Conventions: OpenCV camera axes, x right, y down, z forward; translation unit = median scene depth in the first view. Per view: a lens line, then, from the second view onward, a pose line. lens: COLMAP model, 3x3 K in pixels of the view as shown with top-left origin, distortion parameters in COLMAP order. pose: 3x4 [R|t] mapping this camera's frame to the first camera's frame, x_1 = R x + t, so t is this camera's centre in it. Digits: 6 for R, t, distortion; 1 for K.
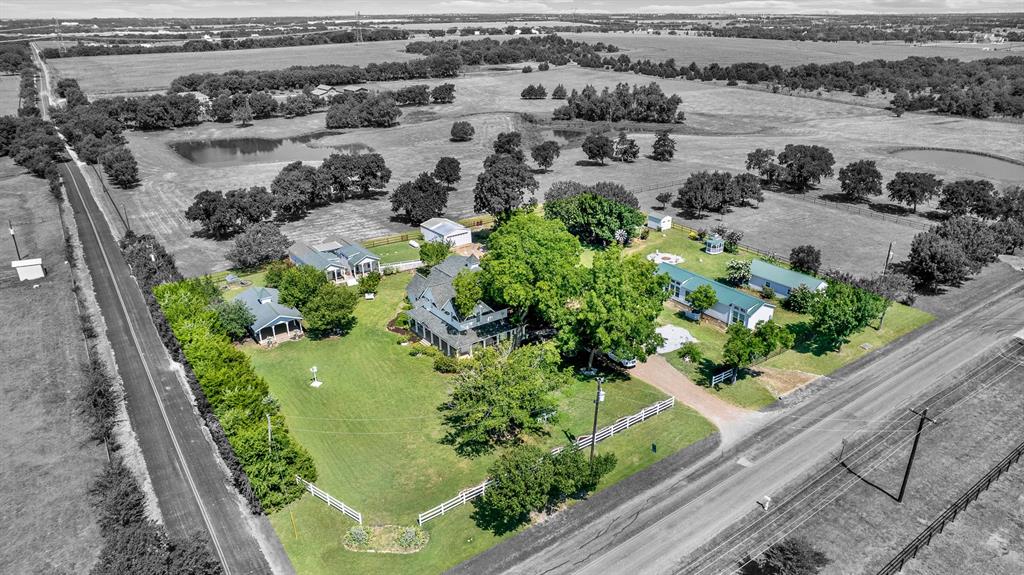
lens RADIAL K [[645.0, 0, 512.0], [0, 645.0, 287.5], [0, 0, 1]] dist [-0.040603, 0.001127]
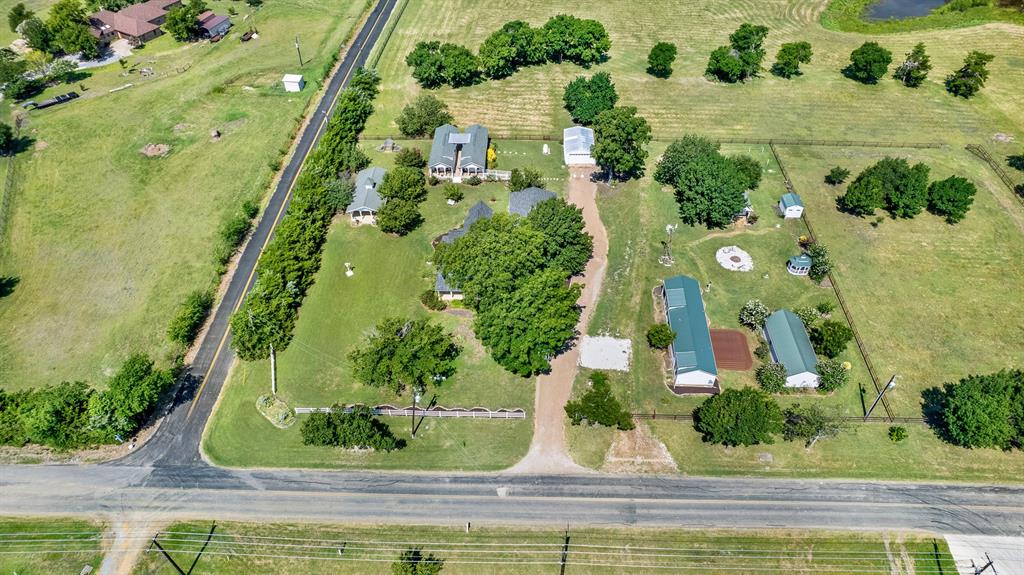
lens RADIAL K [[645.0, 0, 512.0], [0, 645.0, 287.5], [0, 0, 1]] dist [-0.040603, 0.001127]
pose [[0.803157, 0.415160, -0.427296, 0.593508], [-0.232842, 0.878911, 0.416293, -0.489995], [0.548383, -0.234856, 0.802570, 0.060255]]
